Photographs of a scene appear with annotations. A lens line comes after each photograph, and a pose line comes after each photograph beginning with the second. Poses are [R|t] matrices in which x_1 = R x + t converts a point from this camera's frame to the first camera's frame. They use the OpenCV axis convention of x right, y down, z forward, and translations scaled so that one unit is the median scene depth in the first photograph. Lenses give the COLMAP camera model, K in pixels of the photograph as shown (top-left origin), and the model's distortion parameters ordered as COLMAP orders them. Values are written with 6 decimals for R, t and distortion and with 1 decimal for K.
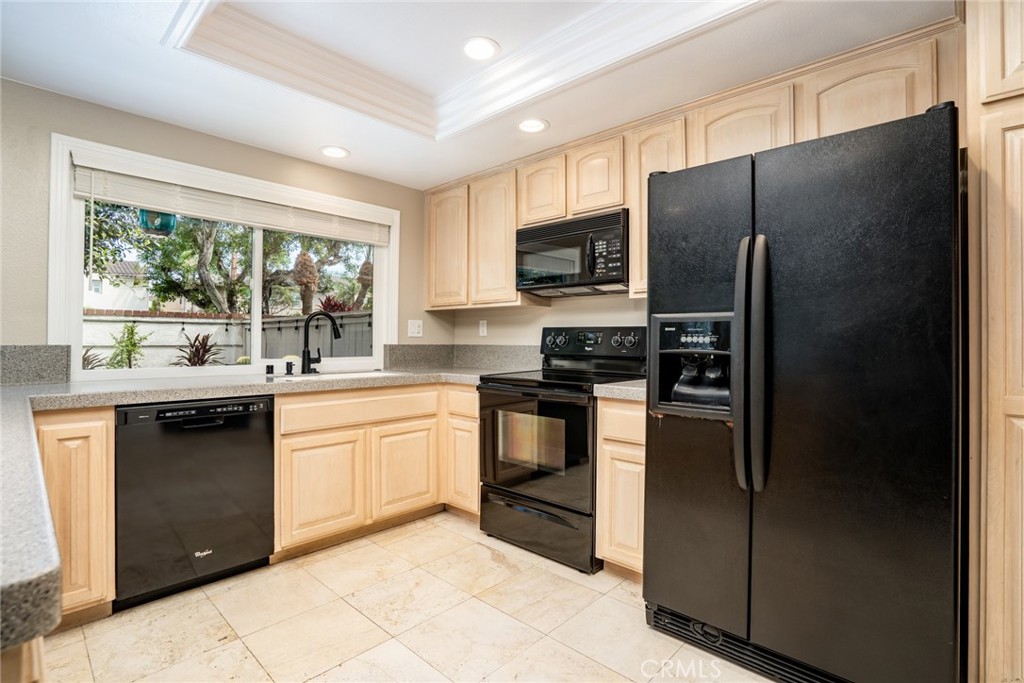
lens RADIAL K [[478.0, 0, 516.0], [0, 478.0, 333.9], [0, 0, 1]] dist [-0.045683, 0.010095]
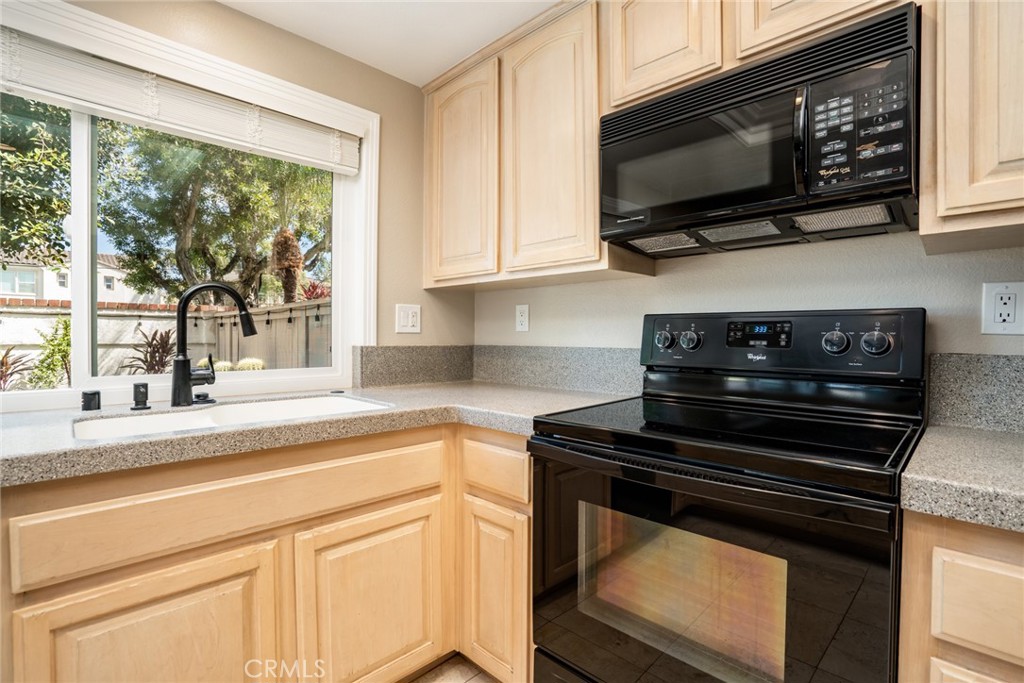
lens RADIAL K [[478.0, 0, 513.9], [0, 478.0, 340.6], [0, 0, 1]] dist [-0.045683, 0.010095]
pose [[0.999424, 0.000476, -0.033937, -0.075641], [0.000232, 0.999782, 0.020875, 0.004761], [0.033940, -0.020870, 0.999206, 0.526087]]
